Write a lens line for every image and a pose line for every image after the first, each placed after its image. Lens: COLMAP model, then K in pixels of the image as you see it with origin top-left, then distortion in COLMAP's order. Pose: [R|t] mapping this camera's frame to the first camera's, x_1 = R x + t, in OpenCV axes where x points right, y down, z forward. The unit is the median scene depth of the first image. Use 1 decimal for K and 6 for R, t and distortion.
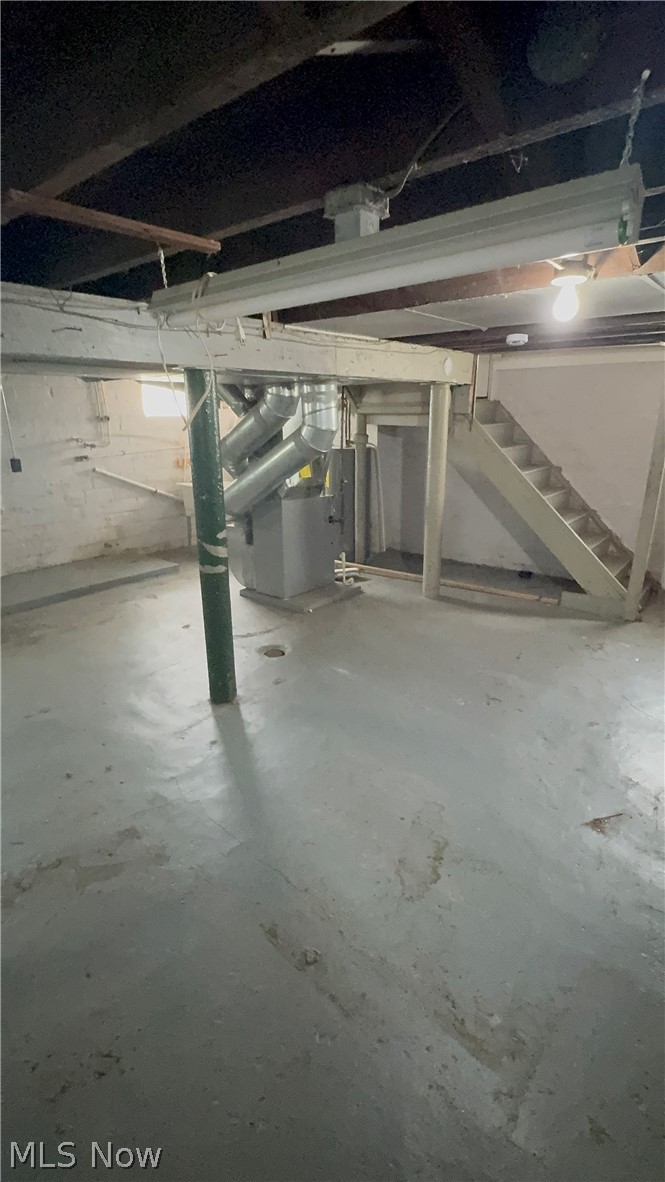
lens RADIAL K [[543.9, 0, 331.5], [0, 543.9, 594.8], [0, 0, 1]] dist [-0.000991, 0.000140]
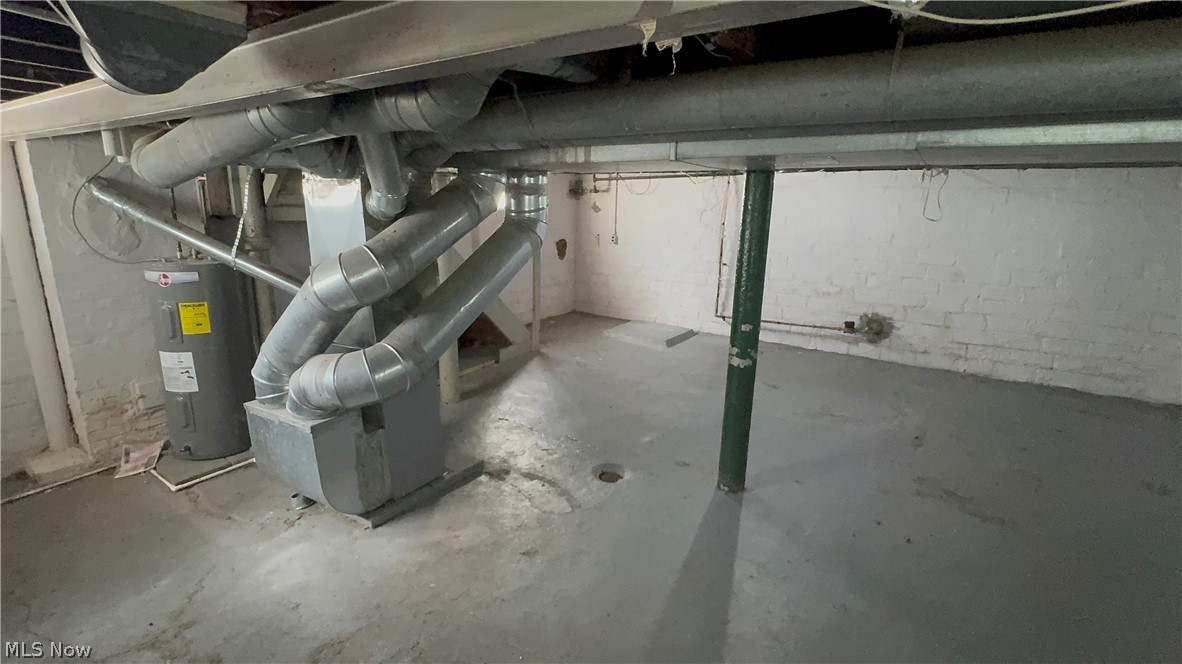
lens RADIAL K [[543.9, 0, 588.9], [0, 543.9, 331.0], [0, 0, 1]] dist [-0.000991, 0.000140]
pose [[-0.116260, -0.216739, 0.969282, -0.920141], [0.297531, 0.923483, 0.242186, -0.338110], [-0.947607, 0.316548, -0.042877, 1.023049]]
